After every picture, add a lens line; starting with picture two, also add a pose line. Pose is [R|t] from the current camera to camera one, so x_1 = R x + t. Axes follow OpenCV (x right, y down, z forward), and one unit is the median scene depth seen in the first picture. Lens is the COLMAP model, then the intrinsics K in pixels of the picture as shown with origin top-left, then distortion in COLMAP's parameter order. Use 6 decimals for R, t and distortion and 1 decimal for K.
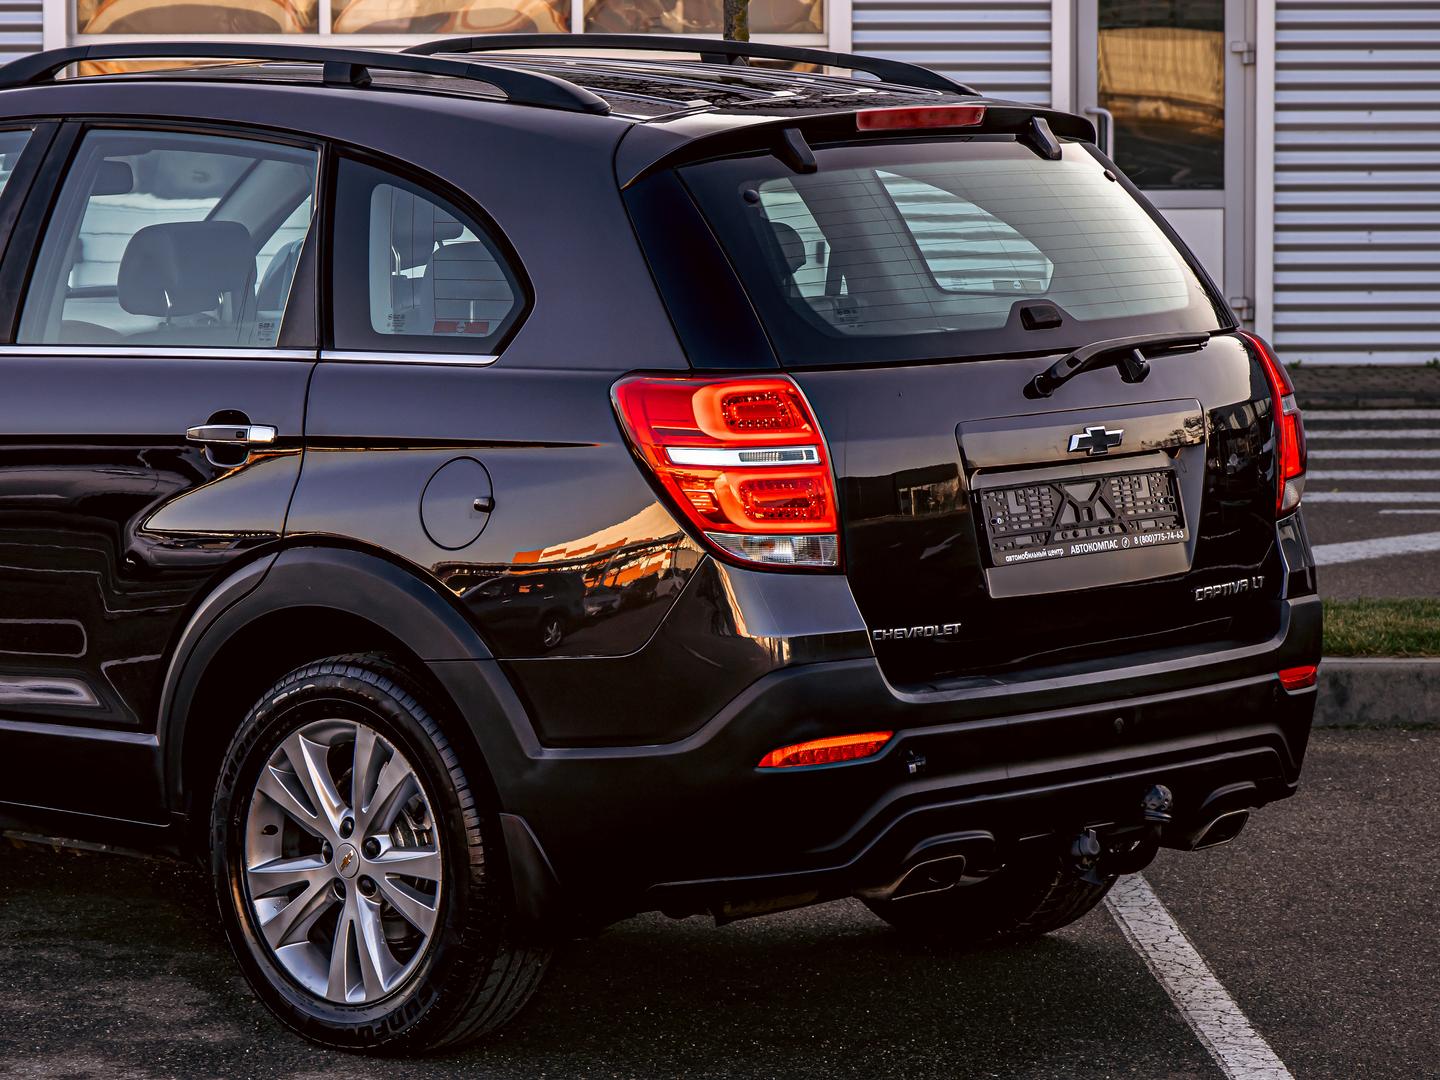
lens RADIAL K [[4408.4, 0, 720.0], [0, 4408.4, 540.0], [0, 0, 1]] dist [0.037708, 2.122930]
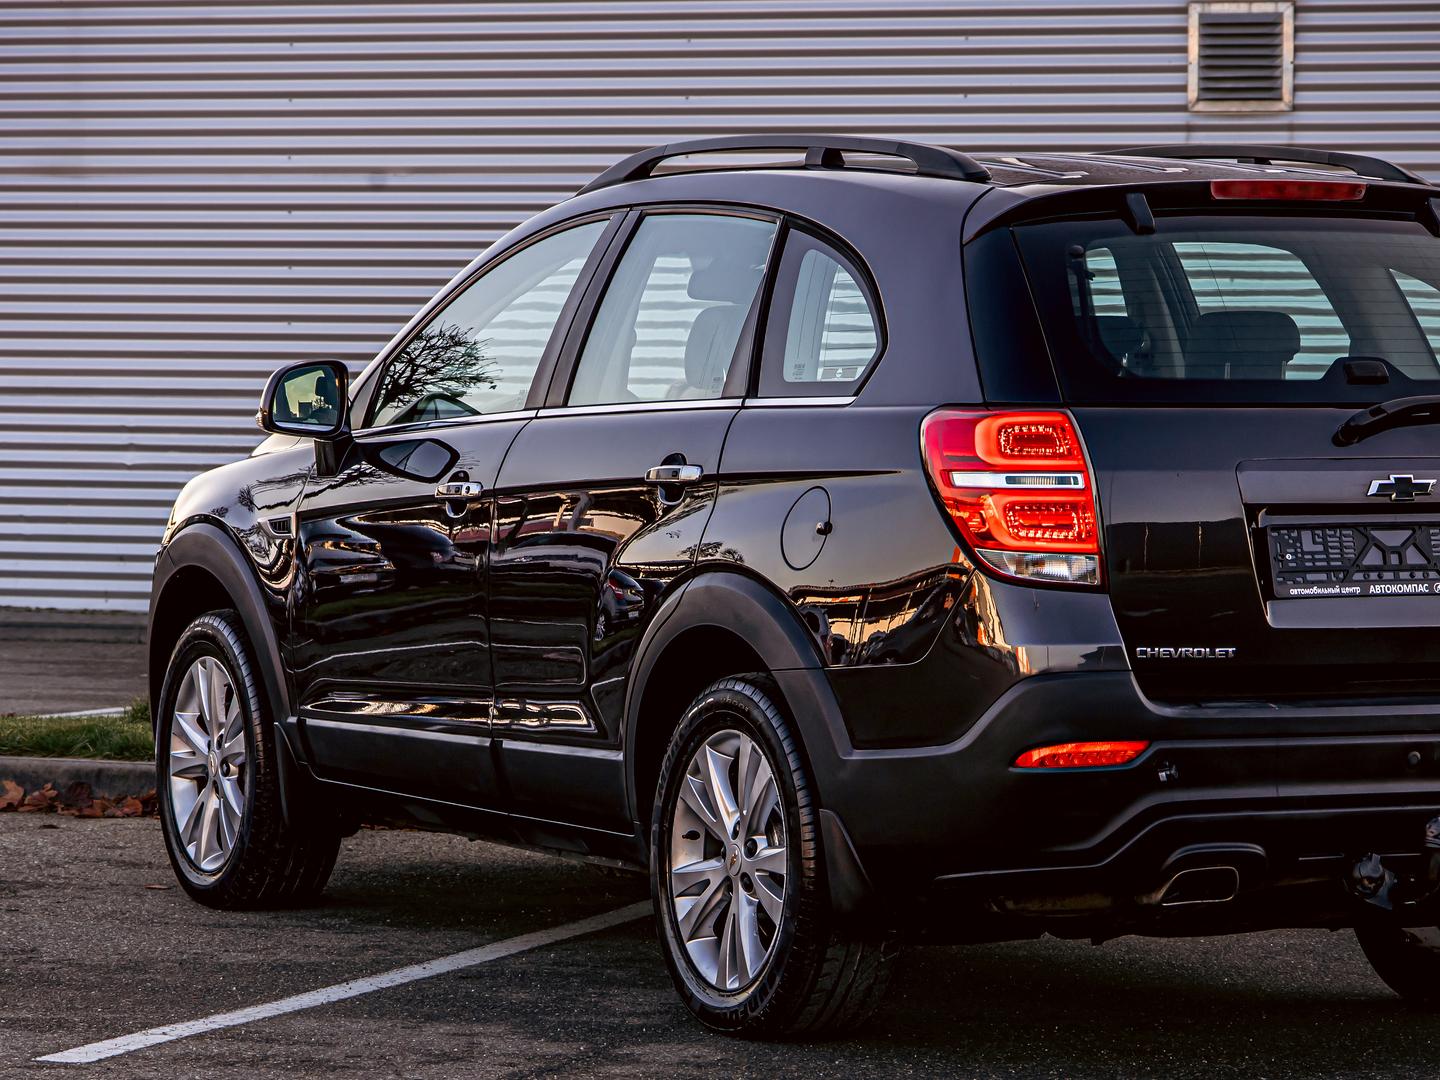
lens RADIAL K [[4234.2, 0, 720.0], [0, 4234.2, 540.0], [0, 0, 1]] dist [0.076136, 0.544362]
pose [[0.965075, 0.030084, -0.260240, 0.191490], [-0.042163, 0.998271, -0.040955, 0.038228], [0.258558, 0.050497, 0.964675, -0.021083]]
